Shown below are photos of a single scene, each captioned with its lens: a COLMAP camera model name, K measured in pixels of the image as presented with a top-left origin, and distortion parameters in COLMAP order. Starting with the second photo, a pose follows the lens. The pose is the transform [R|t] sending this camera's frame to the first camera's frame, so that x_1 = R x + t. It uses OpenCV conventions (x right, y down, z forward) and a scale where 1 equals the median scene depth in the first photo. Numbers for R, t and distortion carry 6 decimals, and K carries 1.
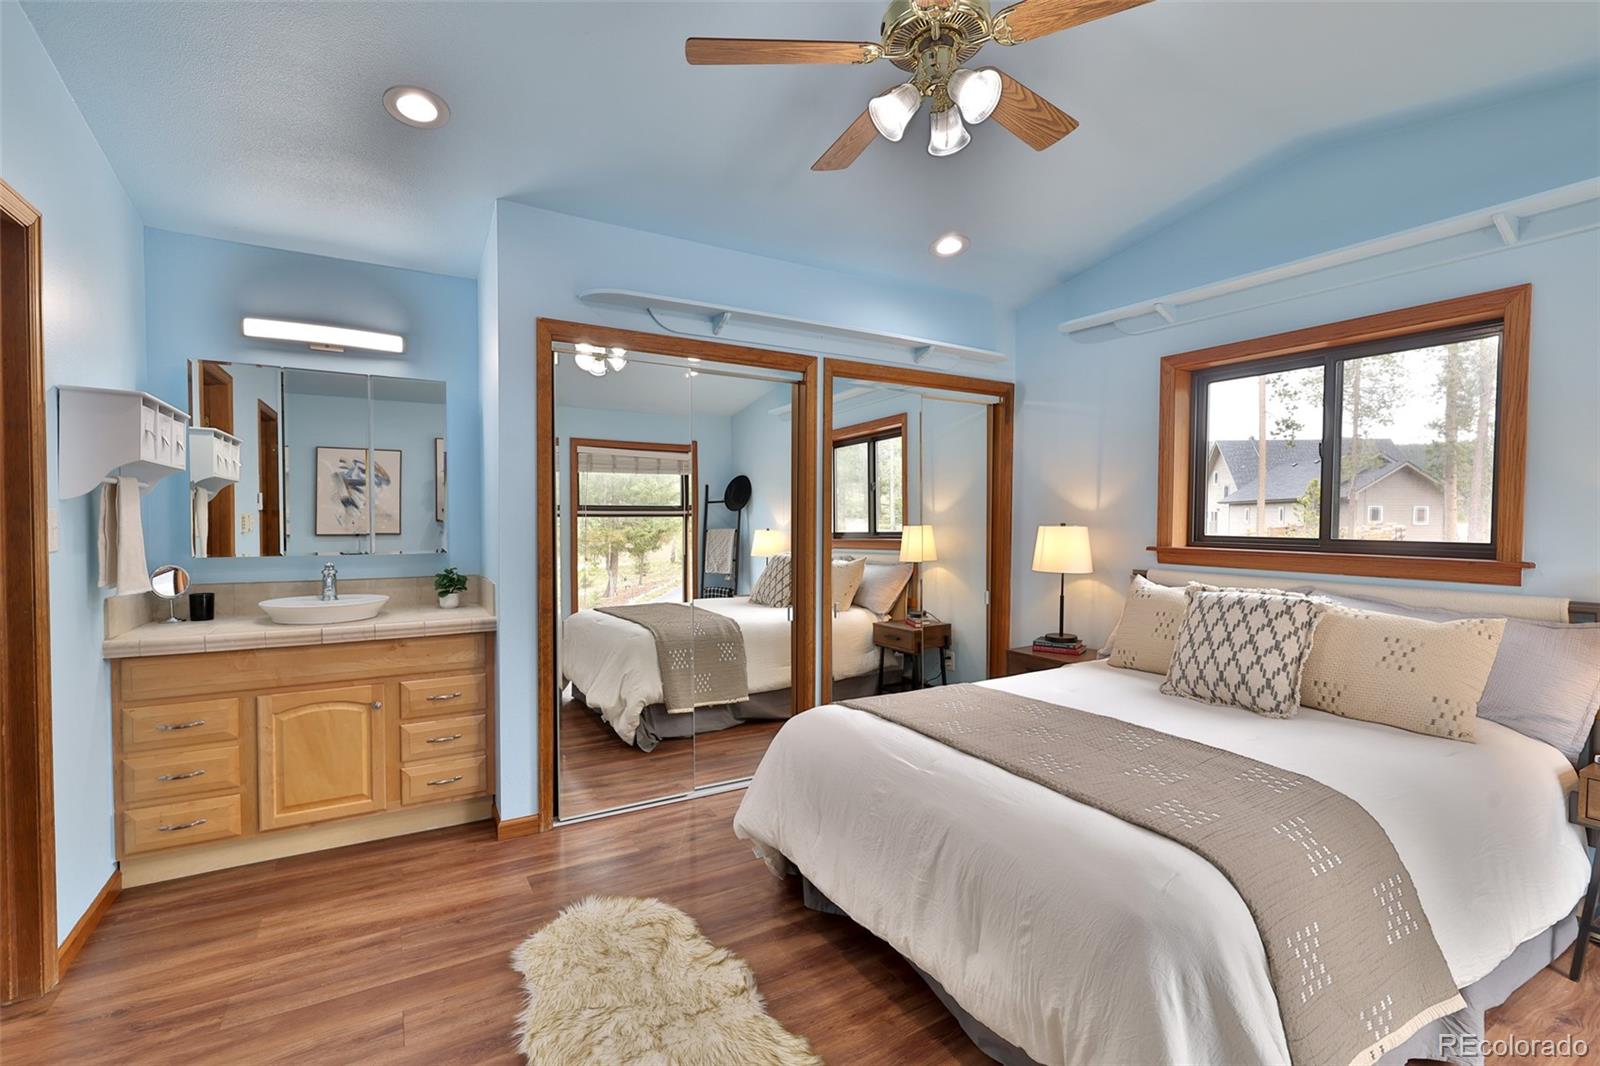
lens RADIAL K [[730.3, 0, 803.4], [0, 730.3, 528.7], [0, 0, 1]] dist [0.002576, -0.000048]
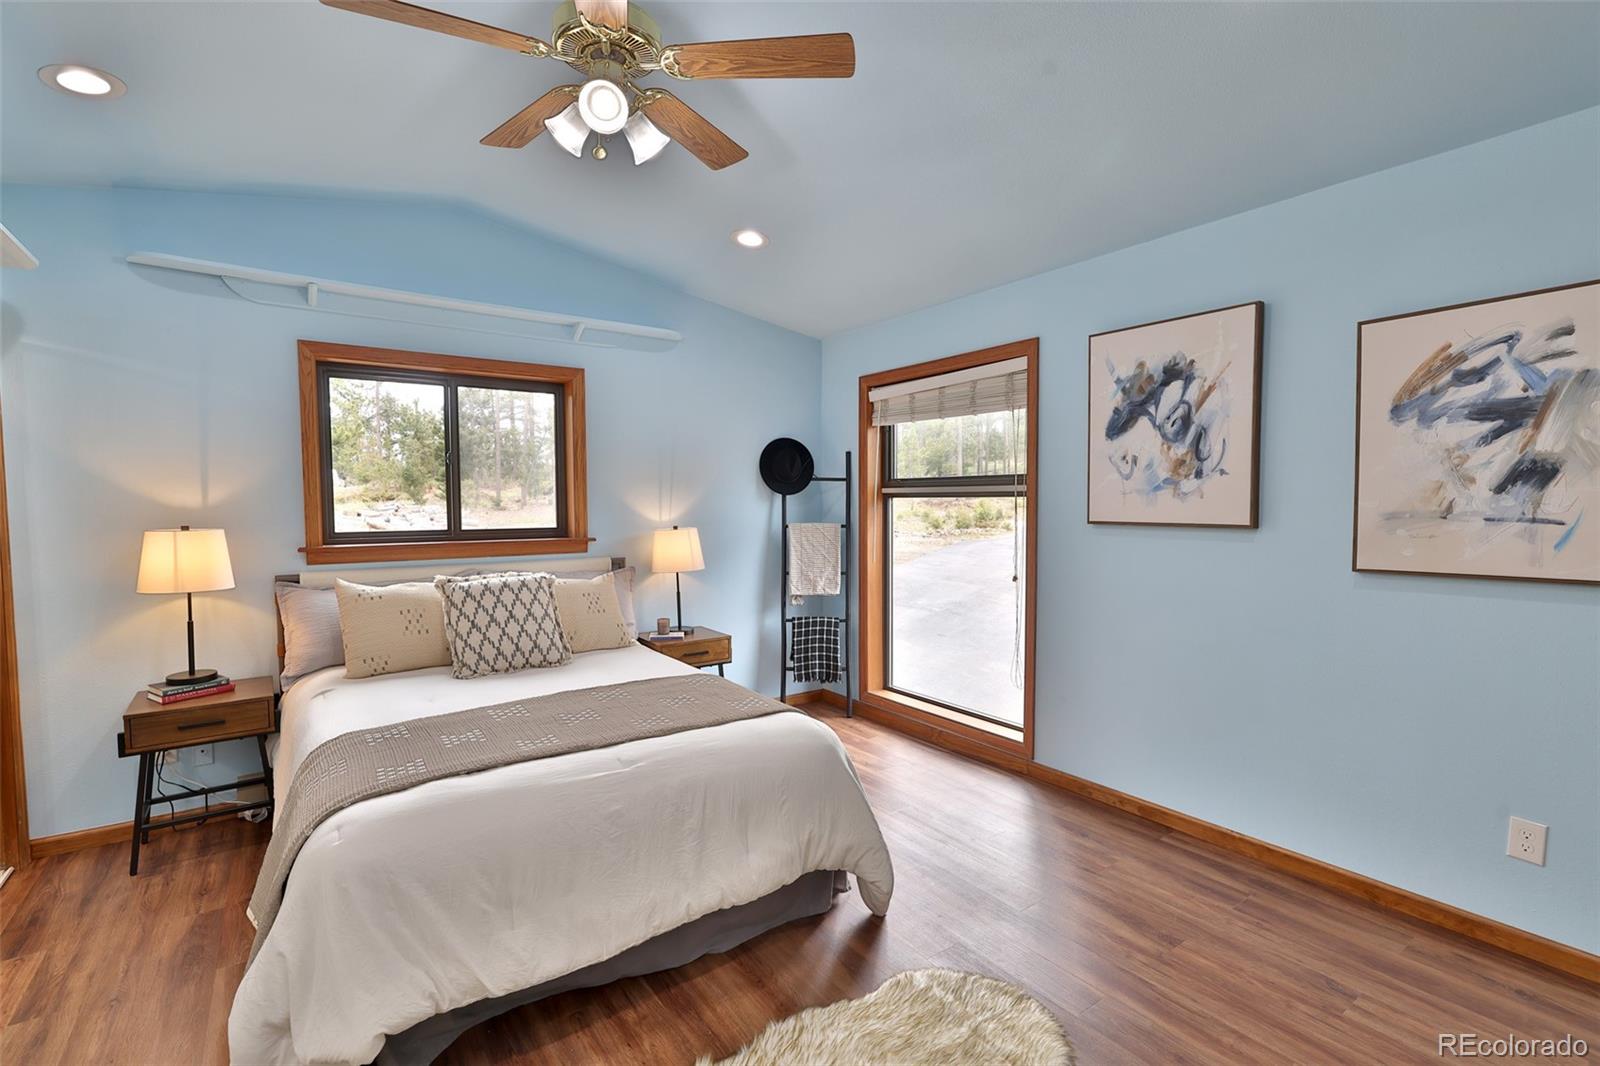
lens RADIAL K [[730.3, 0, 803.2], [0, 730.3, 532.1], [0, 0, 1]] dist [0.002576, -0.000048]
pose [[-0.094806, -0.048066, 0.994335, -0.561324], [0.018308, 0.998581, 0.050016, -0.033585], [-0.995327, 0.022946, -0.093792, 0.540467]]
